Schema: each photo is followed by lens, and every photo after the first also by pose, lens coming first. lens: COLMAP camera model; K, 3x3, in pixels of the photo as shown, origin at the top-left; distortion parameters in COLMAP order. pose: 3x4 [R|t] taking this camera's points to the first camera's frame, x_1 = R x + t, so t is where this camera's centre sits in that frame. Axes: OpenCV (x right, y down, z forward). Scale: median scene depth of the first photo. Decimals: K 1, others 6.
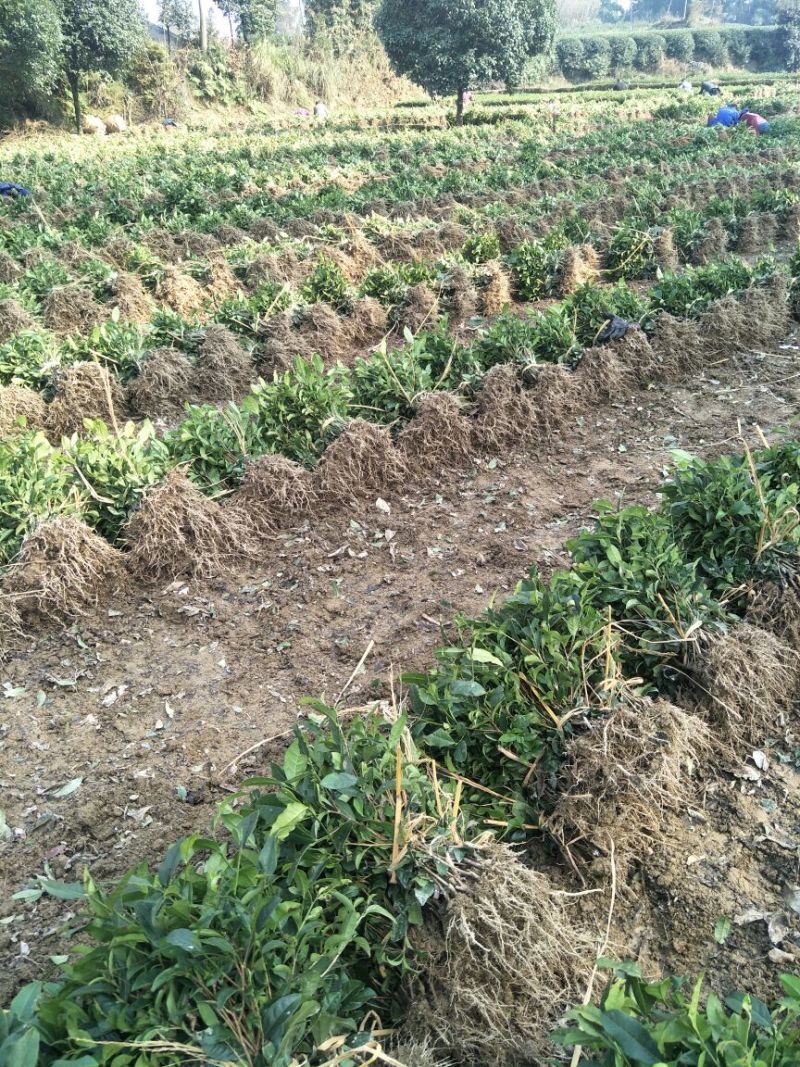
lens RADIAL K [[915.7, 0, 400.0], [0, 915.7, 533.5], [0, 0, 1]] dist [-0.065324, 0.074601]
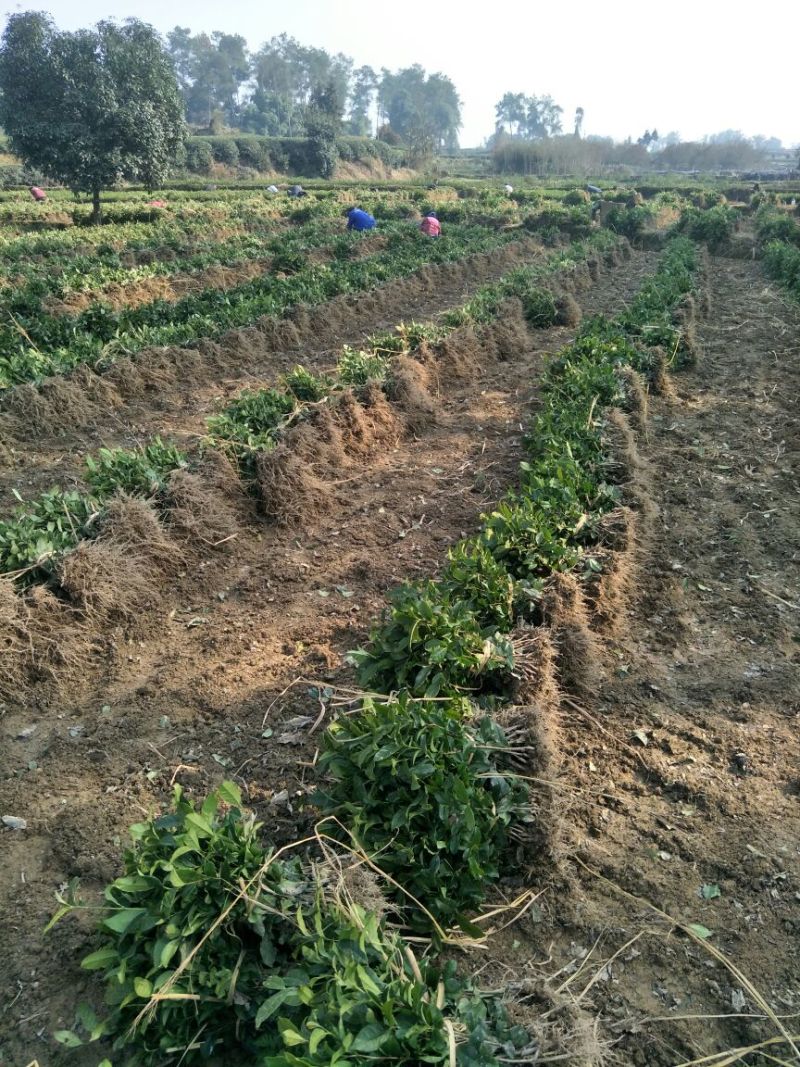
lens RADIAL K [[915.7, 0, 400.0], [0, 915.7, 533.5], [0, 0, 1]] dist [-0.065324, 0.074601]
pose [[0.878008, -0.135993, 0.458920, -0.138709], [0.178126, 0.982758, -0.049569, -0.024658], [-0.444266, 0.125268, 0.887094, 0.052147]]
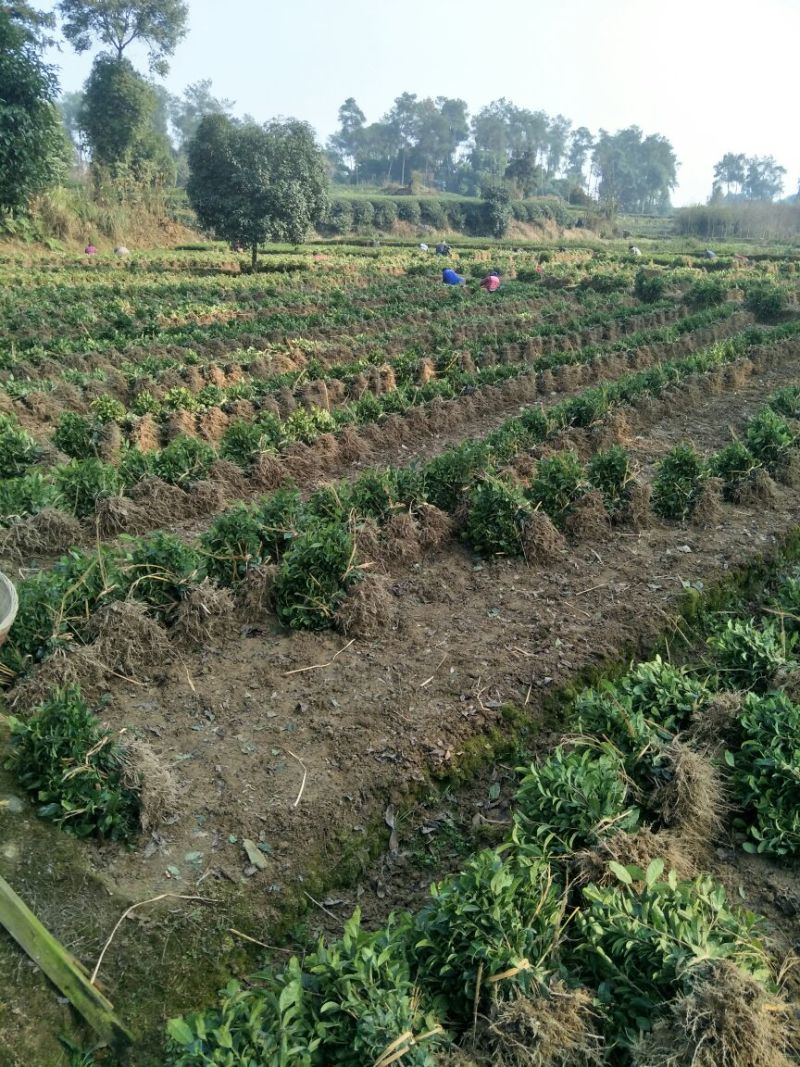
lens RADIAL K [[894.6, 0, 400.0], [0, 894.6, 533.5], [0, 0, 1]] dist [0.006897, -0.079403]
pose [[0.961653, -0.028821, 0.272749, -0.086137], [0.064183, 0.990498, -0.121630, 0.061407], [-0.266652, 0.134472, 0.954366, -0.162810]]
